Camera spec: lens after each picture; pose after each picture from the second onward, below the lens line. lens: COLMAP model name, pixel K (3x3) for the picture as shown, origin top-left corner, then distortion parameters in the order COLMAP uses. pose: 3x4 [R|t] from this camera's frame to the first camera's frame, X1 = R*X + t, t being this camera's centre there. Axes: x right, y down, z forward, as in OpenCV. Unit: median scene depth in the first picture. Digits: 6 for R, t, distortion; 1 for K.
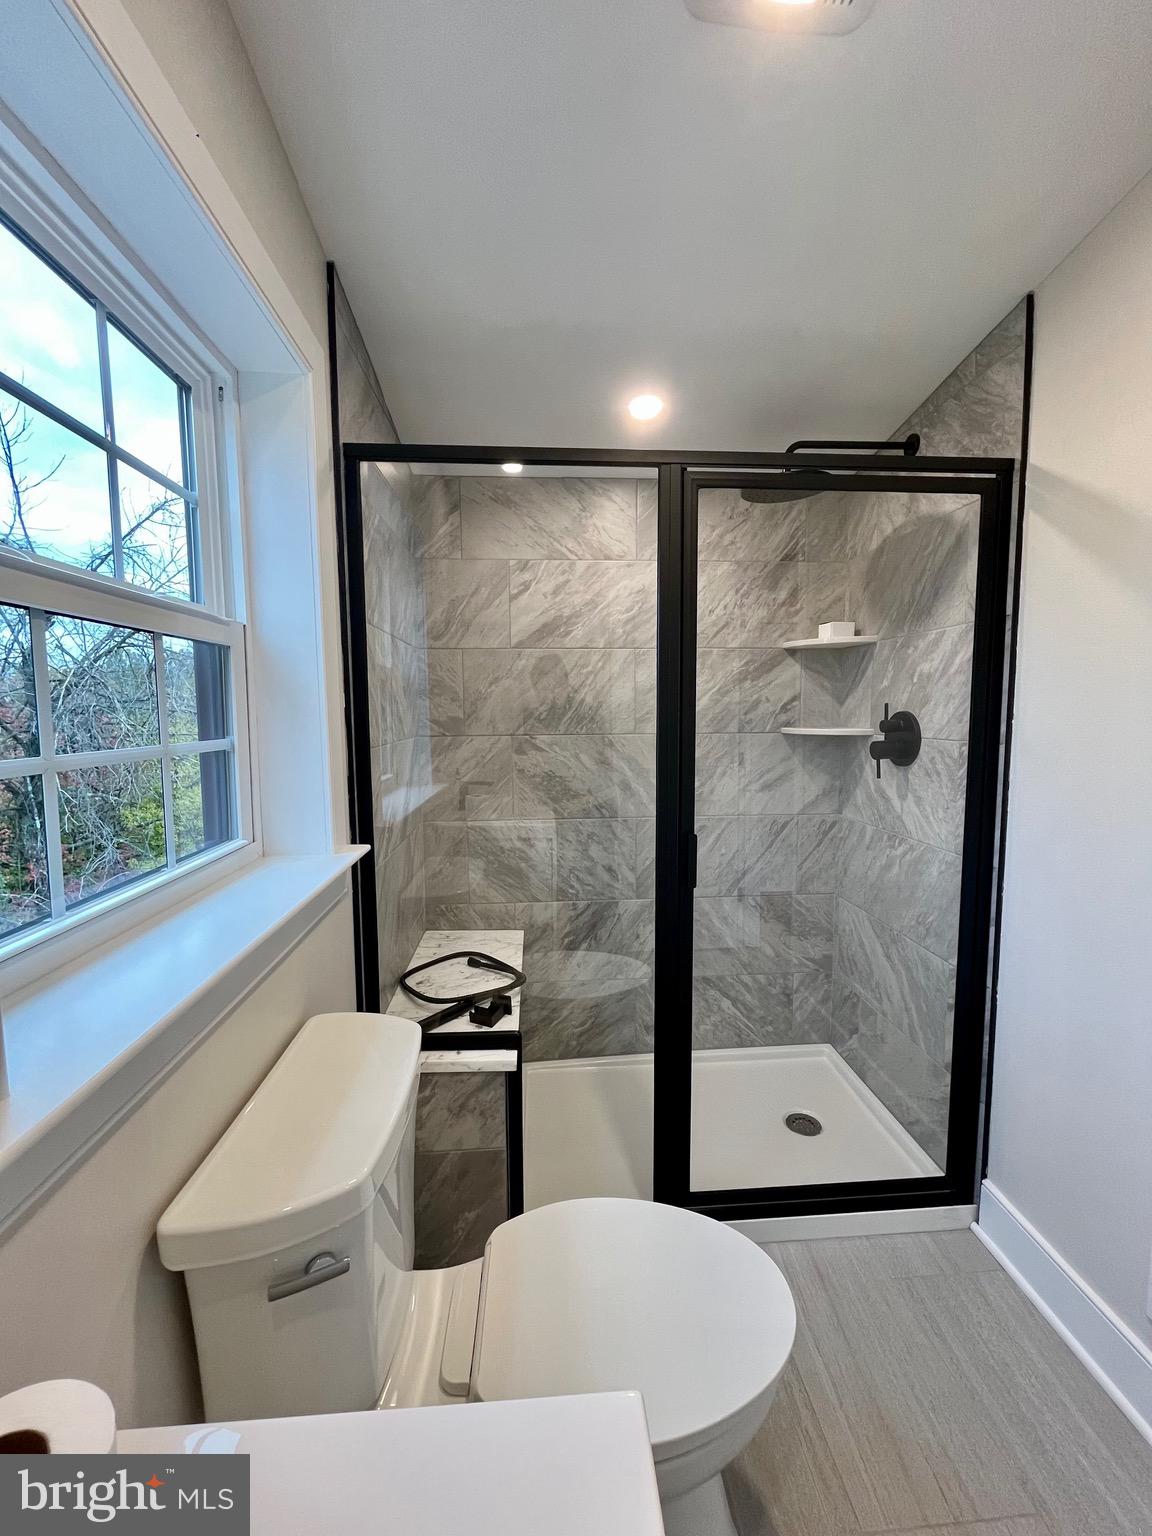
lens RADIAL K [[617.5, 0, 579.8], [0, 617.5, 766.1], [0, 0, 1]] dist [-0.004413, 0.001169]
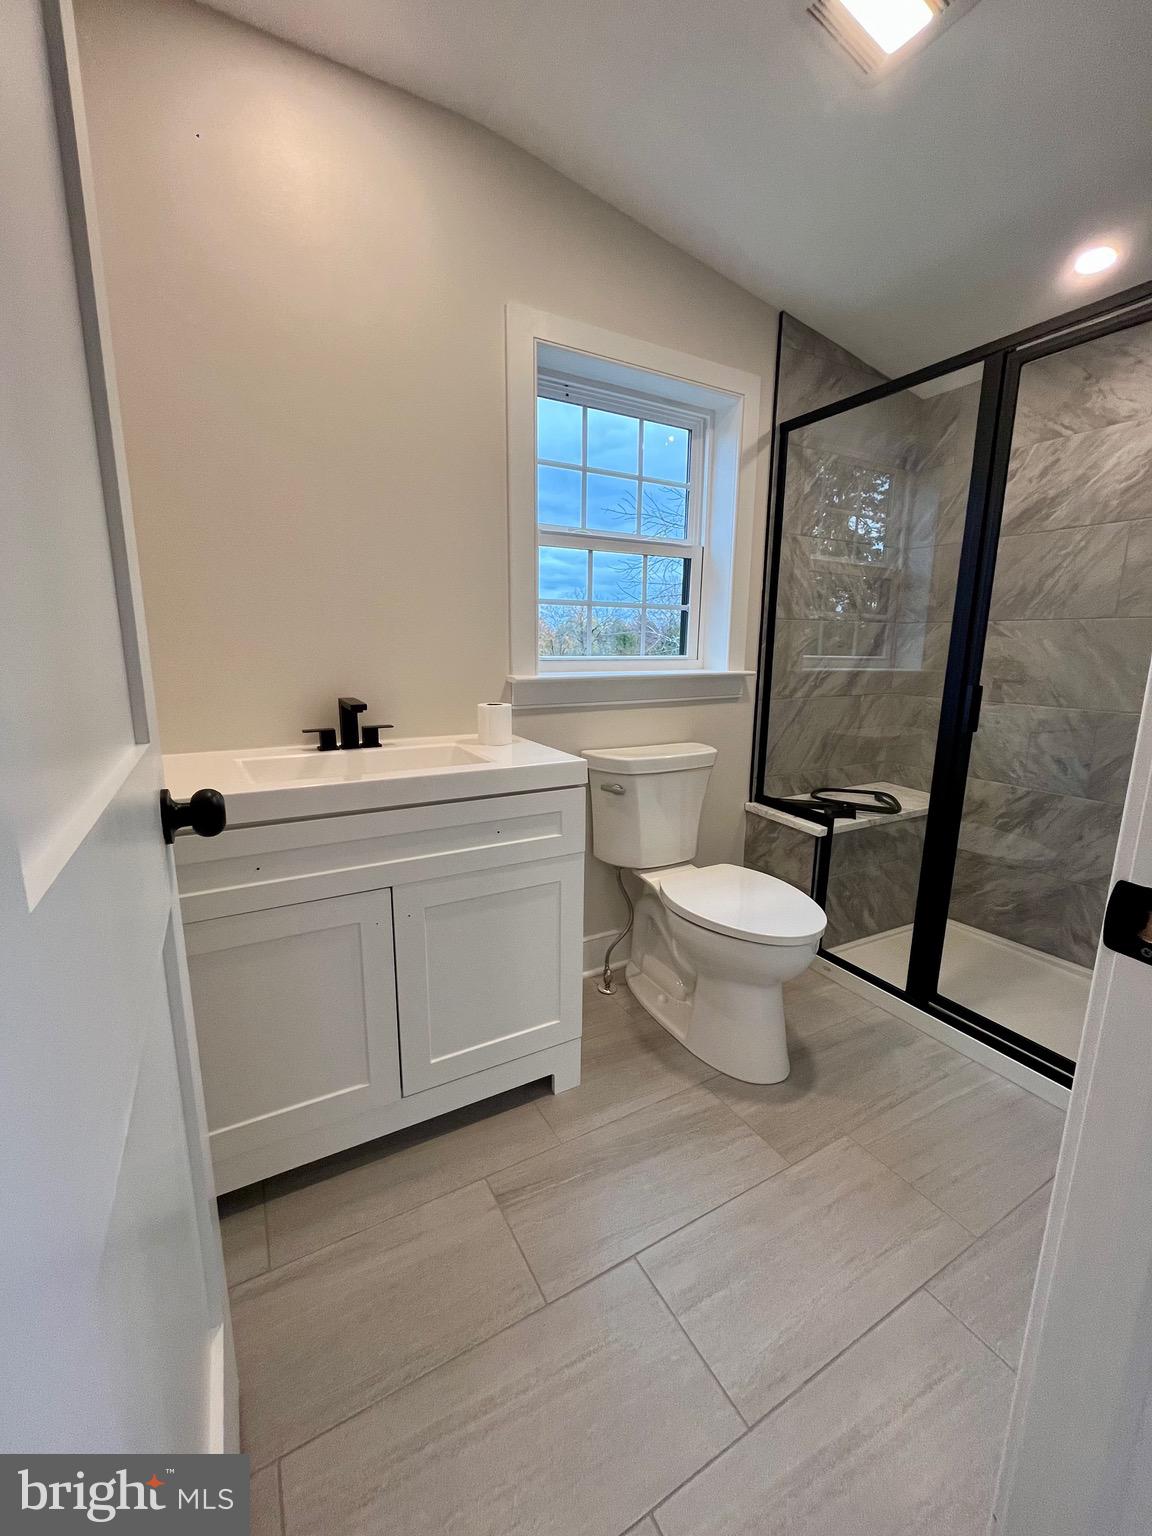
lens RADIAL K [[617.5, 0, 577.1], [0, 617.5, 765.0], [0, 0, 1]] dist [-0.004413, 0.001169]
pose [[0.419000, 0.189565, -0.887978, 0.615320], [-0.097756, 0.981697, 0.163445, 0.091785], [0.902709, 0.018321, 0.429862, -0.107040]]
